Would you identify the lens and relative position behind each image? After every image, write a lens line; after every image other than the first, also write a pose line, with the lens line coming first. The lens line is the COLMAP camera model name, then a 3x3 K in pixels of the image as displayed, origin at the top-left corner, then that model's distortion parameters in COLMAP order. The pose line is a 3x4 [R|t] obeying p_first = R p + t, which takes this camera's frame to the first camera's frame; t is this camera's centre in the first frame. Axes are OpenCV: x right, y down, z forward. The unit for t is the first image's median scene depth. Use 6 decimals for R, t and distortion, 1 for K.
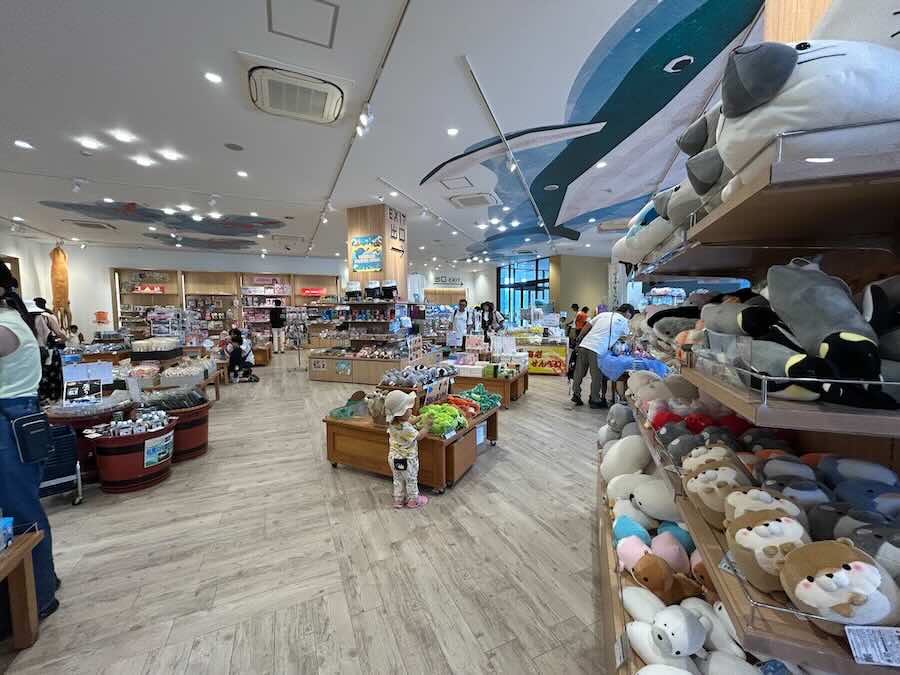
lens RADIAL K [[357.6, 0, 450.0], [0, 357.6, 337.5], [0, 0, 1]] dist [-0.000165, -0.000078]
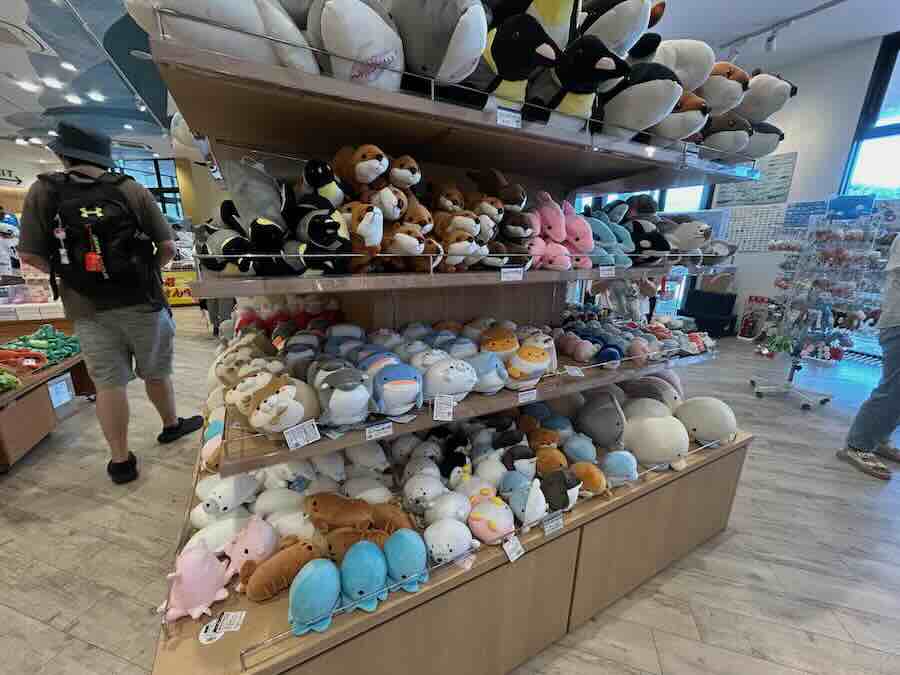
lens RADIAL K [[357.6, 0, 450.0], [0, 357.6, 337.5], [0, 0, 1]] dist [-0.000165, -0.000078]
pose [[0.660596, -0.179647, 0.728931, 0.095857], [0.028529, 0.976253, 0.214747, 0.025339], [-0.750200, -0.121065, 0.650034, -0.066511]]
